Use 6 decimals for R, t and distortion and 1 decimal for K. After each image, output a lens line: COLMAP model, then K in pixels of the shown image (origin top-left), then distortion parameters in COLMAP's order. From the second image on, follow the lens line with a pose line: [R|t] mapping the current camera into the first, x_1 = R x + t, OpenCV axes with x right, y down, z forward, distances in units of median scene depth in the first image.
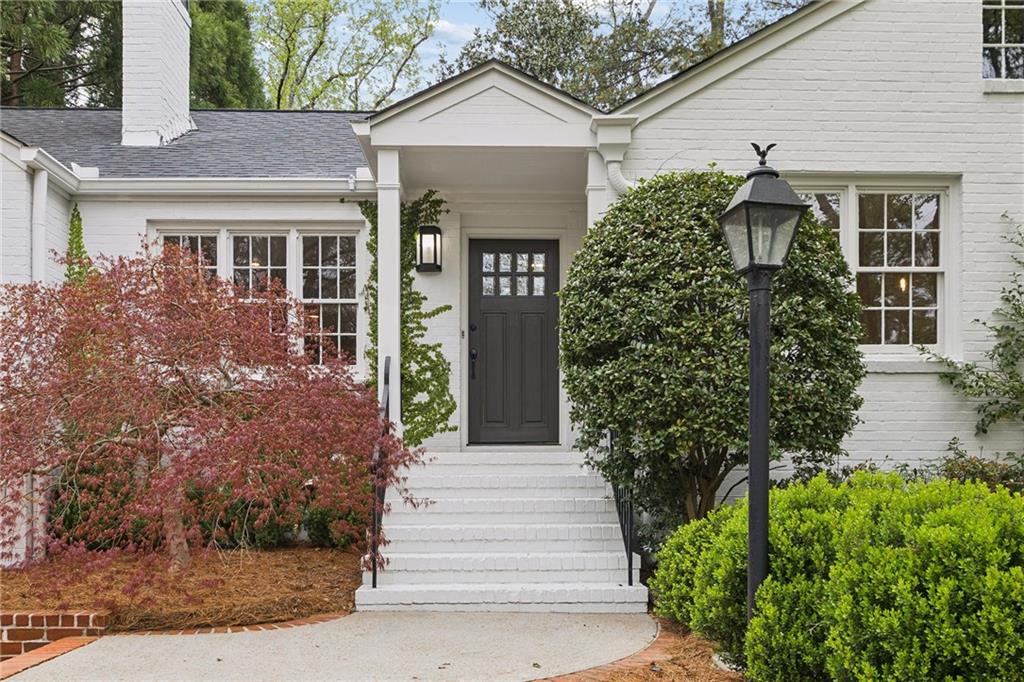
lens RADIAL K [[1001.9, 0, 512.0], [0, 1001.9, 341.0], [0, 0, 1]] dist [0.078518, -0.001875]
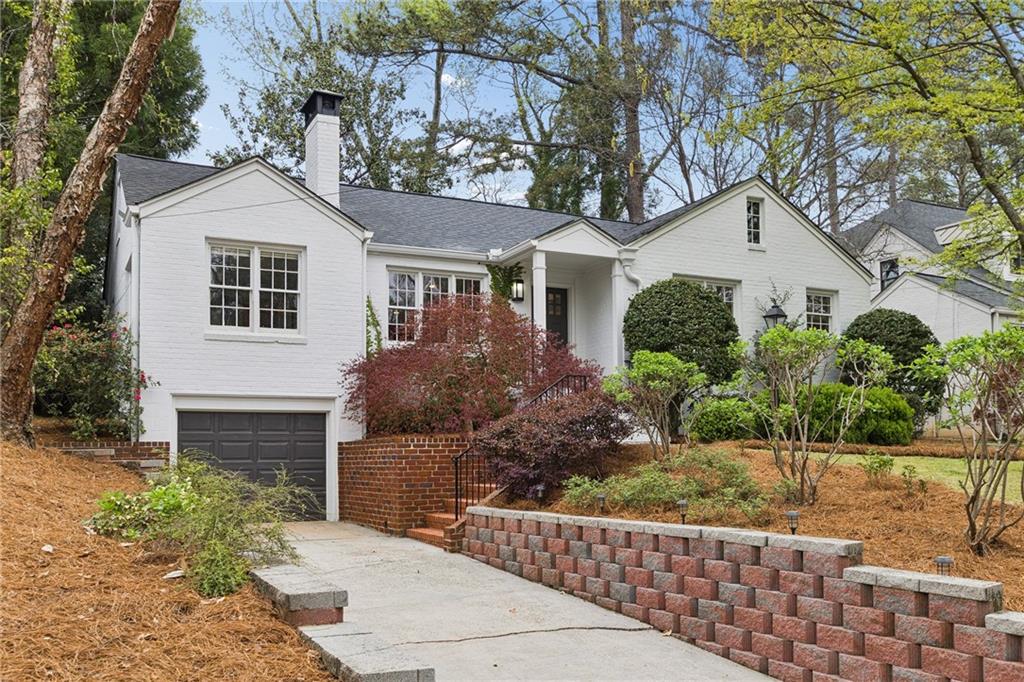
lens RADIAL K [[1001.9, 0, 512.0], [0, 1001.9, 341.0], [0, 0, 1]] dist [0.078518, -0.001875]
pose [[0.911793, 0.054053, 0.407077, -0.952990], [-0.059591, 0.998222, 0.000927, 0.013564], [-0.406304, -0.025103, 0.913393, -0.925255]]
